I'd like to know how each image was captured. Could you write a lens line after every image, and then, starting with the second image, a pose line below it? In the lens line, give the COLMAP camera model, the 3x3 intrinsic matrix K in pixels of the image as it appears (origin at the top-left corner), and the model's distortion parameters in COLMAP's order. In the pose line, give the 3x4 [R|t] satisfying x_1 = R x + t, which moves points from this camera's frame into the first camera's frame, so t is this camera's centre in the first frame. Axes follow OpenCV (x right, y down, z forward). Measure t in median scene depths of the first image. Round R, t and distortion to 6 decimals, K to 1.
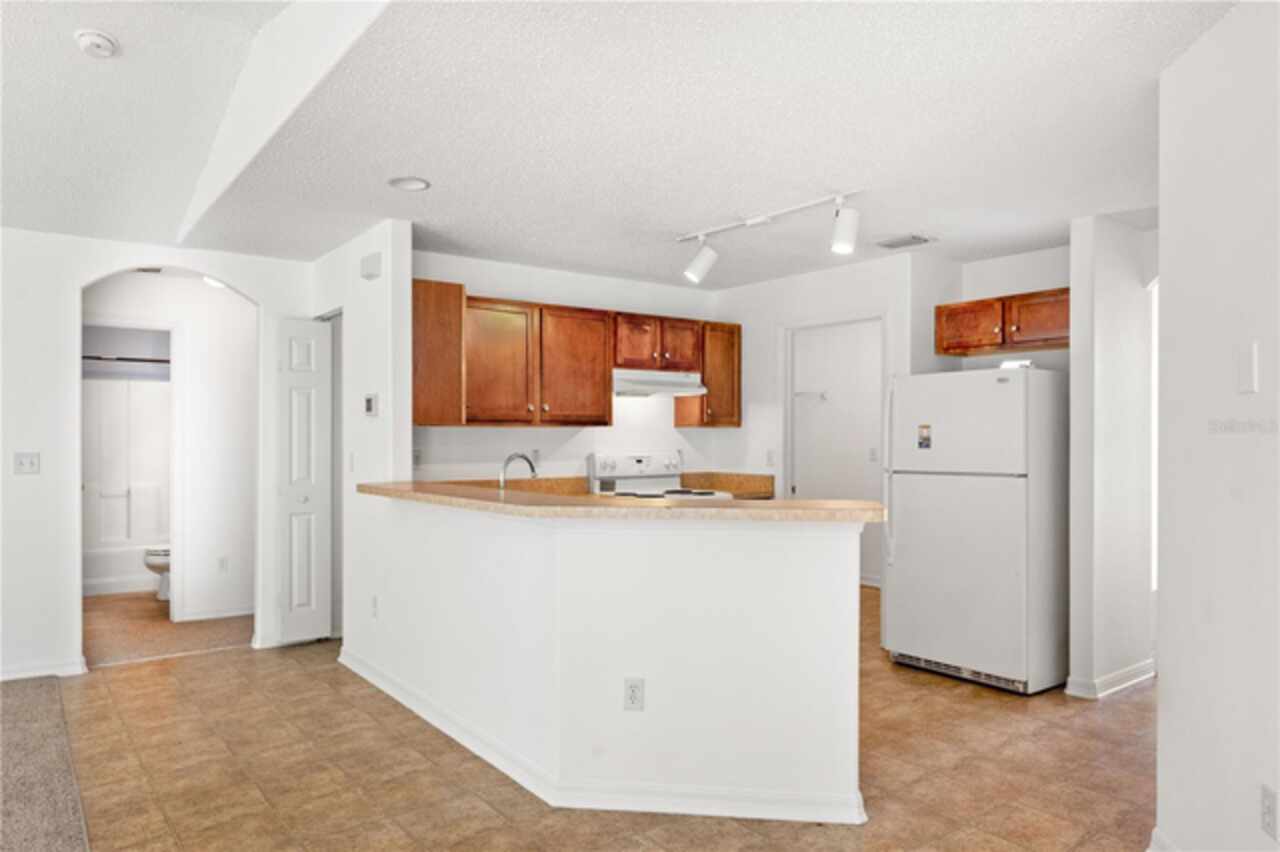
lens RADIAL K [[848.3, 0, 644.4], [0, 848.3, 427.7], [0, 0, 1]] dist [-0.006826, -0.001746]
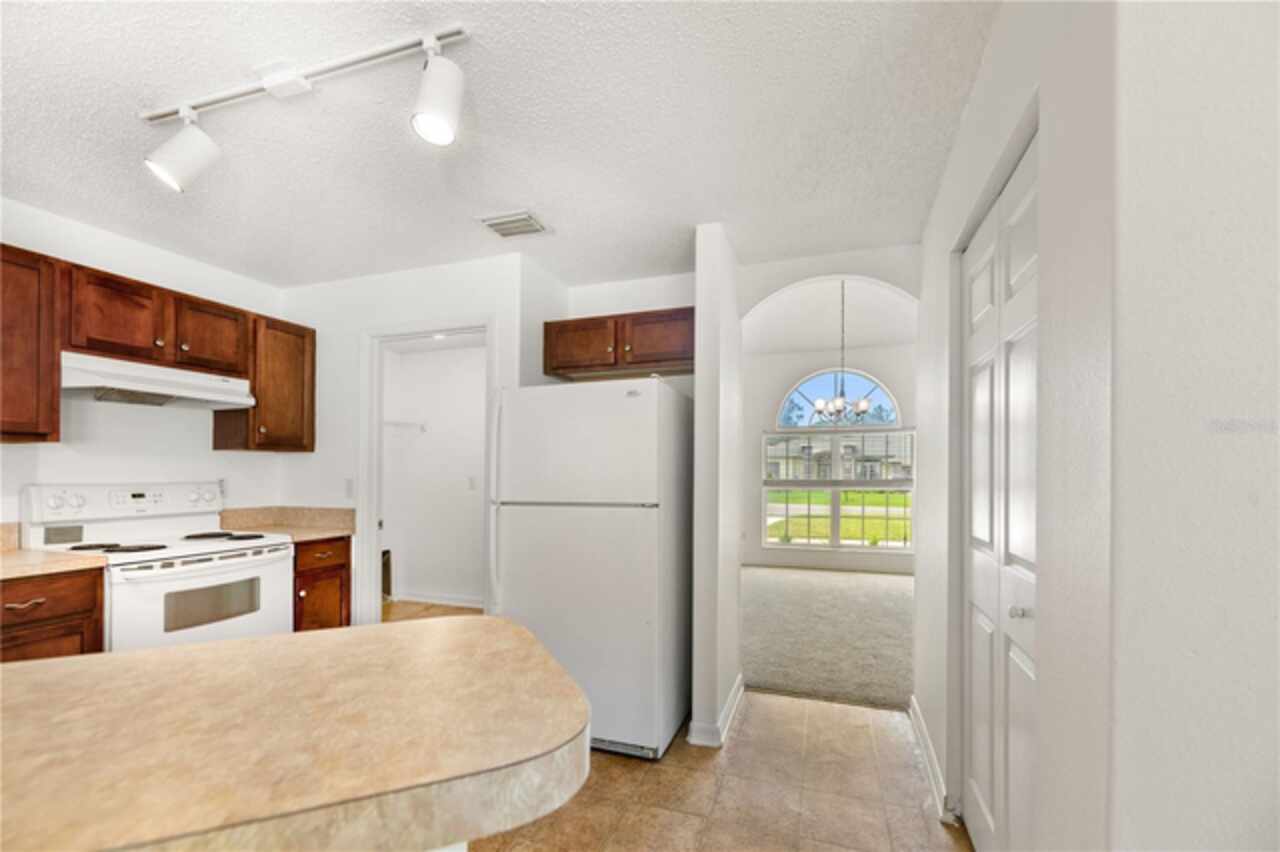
lens RADIAL K [[532.6, 0, 637.7], [0, 532.6, 466.6], [0, 0, 1]] dist [0.001697, 0.000340]
pose [[0.839038, 0.007298, 0.544024, 0.106275], [-0.007507, 0.999970, -0.001837, 0.014075], [-0.544021, -0.002542, 0.839068, 0.427330]]
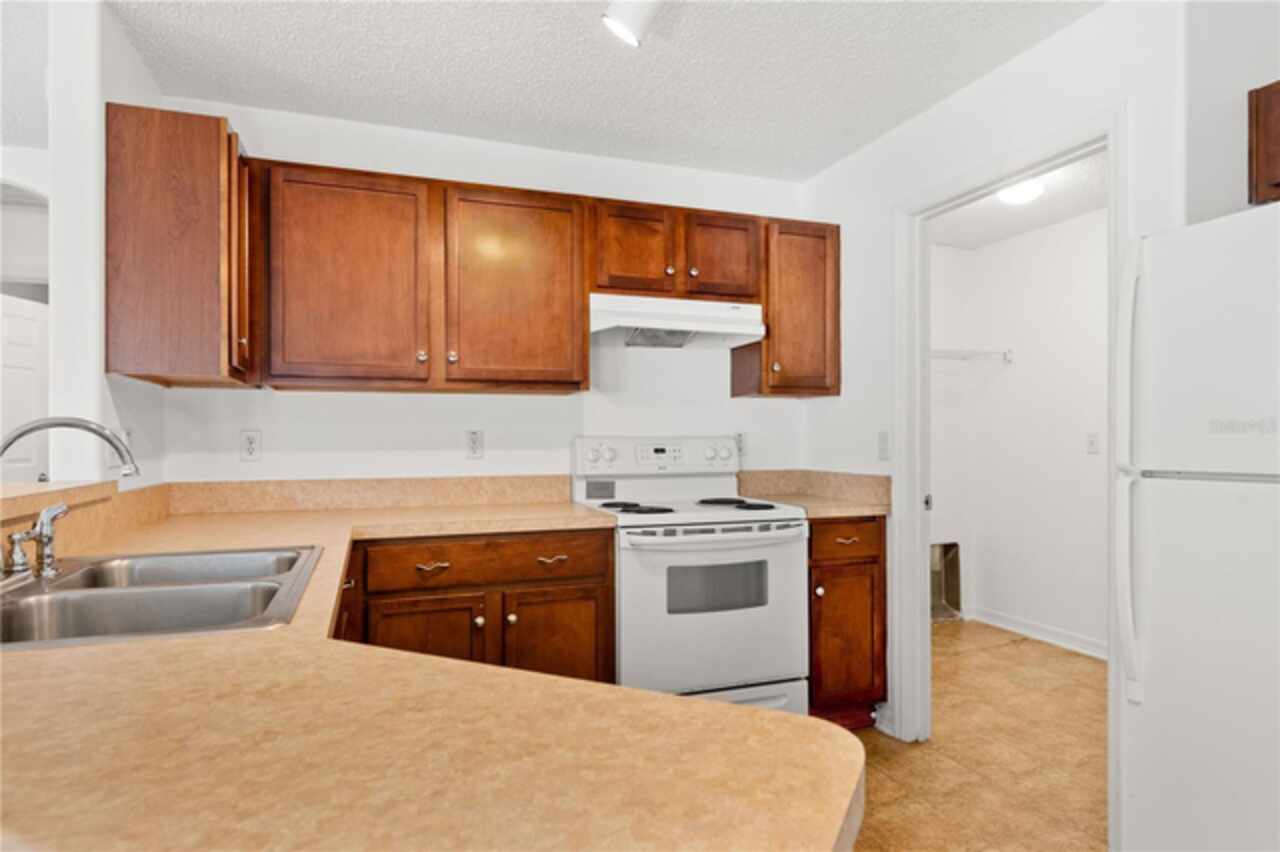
lens RADIAL K [[724.4, 0, 643.4], [0, 724.4, 432.5], [0, 0, 1]] dist [0.002493, -0.001096]
pose [[0.957046, -0.004179, -0.289906, 0.143689], [0.005769, 0.999973, 0.004629, 0.025359], [0.289879, -0.006102, 0.957044, 0.519529]]
